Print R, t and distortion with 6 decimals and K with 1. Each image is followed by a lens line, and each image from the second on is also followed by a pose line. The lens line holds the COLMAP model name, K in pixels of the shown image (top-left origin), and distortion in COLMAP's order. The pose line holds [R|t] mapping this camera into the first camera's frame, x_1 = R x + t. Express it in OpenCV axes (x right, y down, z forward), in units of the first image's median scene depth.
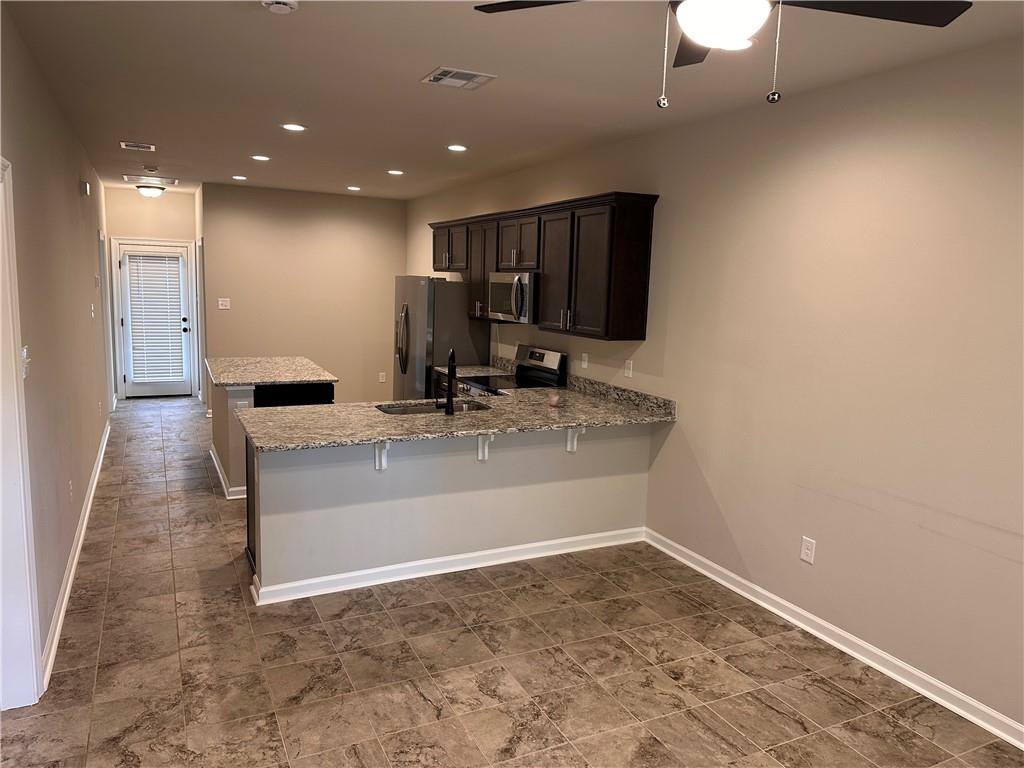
lens RADIAL K [[728.3, 0, 515.5], [0, 728.3, 378.1], [0, 0, 1]] dist [0.066565, -0.072410]
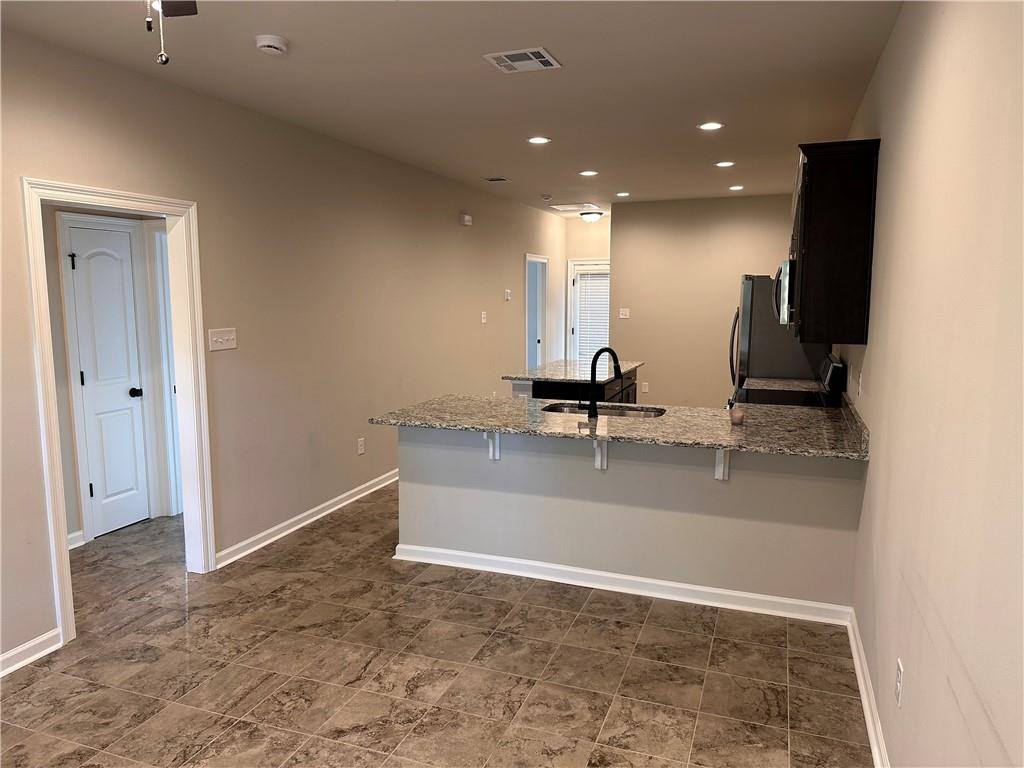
lens RADIAL K [[728.3, 0, 508.6], [0, 728.3, 377.9], [0, 0, 1]] dist [0.066565, -0.072410]
pose [[0.683074, 0.057819, -0.728057, 0.458115], [-0.080750, 0.996729, 0.003395, 0.004884], [0.725871, 0.056472, 0.685509, 0.250806]]
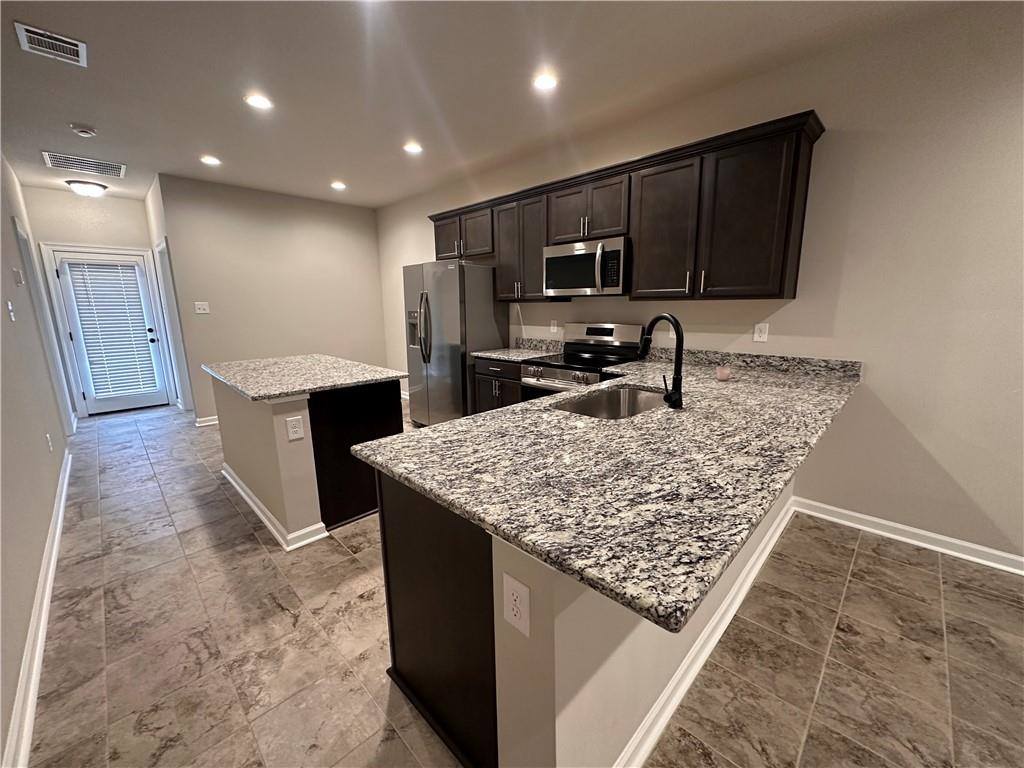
lens RADIAL K [[407.4, 0, 513.0], [0, 407.4, 383.6], [0, 0, 1]] dist [-0.000218, 0.000739]
pose [[0.943542, -0.103185, 0.314772, -0.322027], [0.084124, 0.993734, 0.073590, -0.013543], [-0.320393, -0.042955, 0.946310, 0.611732]]
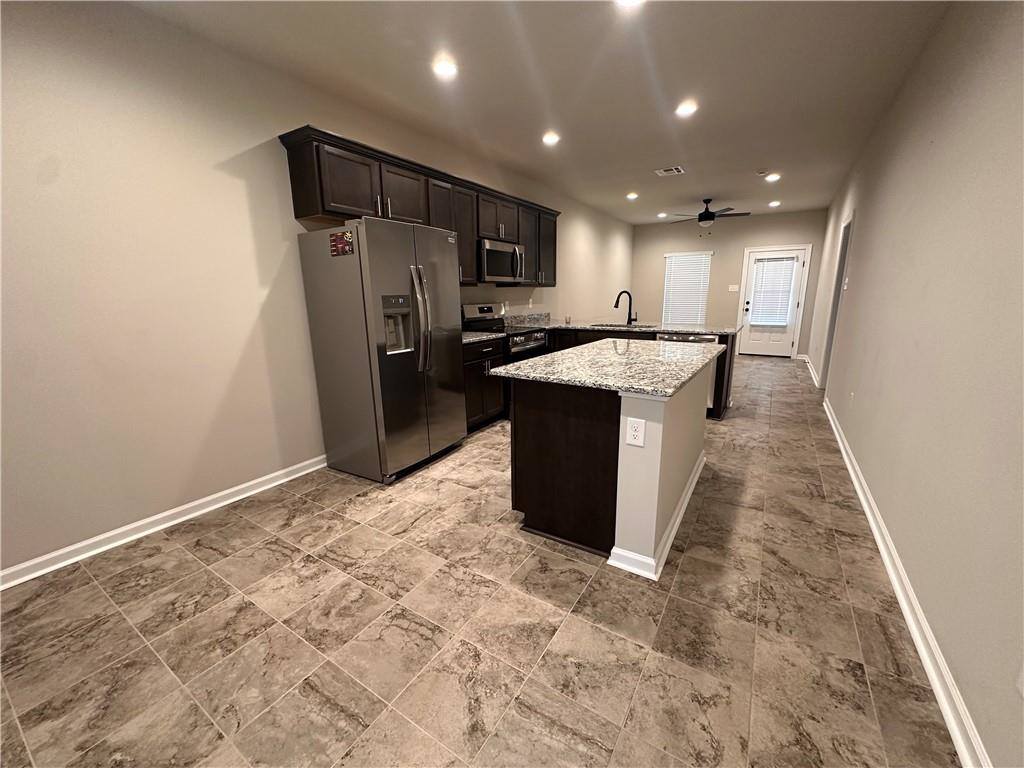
lens RADIAL K [[407.4, 0, 518.3], [0, 407.4, 382.7], [0, 0, 1]] dist [-0.000218, 0.000739]
pose [[-0.527246, -0.201523, 0.825470, -0.774273], [0.119049, 0.944368, 0.306589, -0.152508], [-0.841332, 0.259919, -0.473923, 1.615489]]
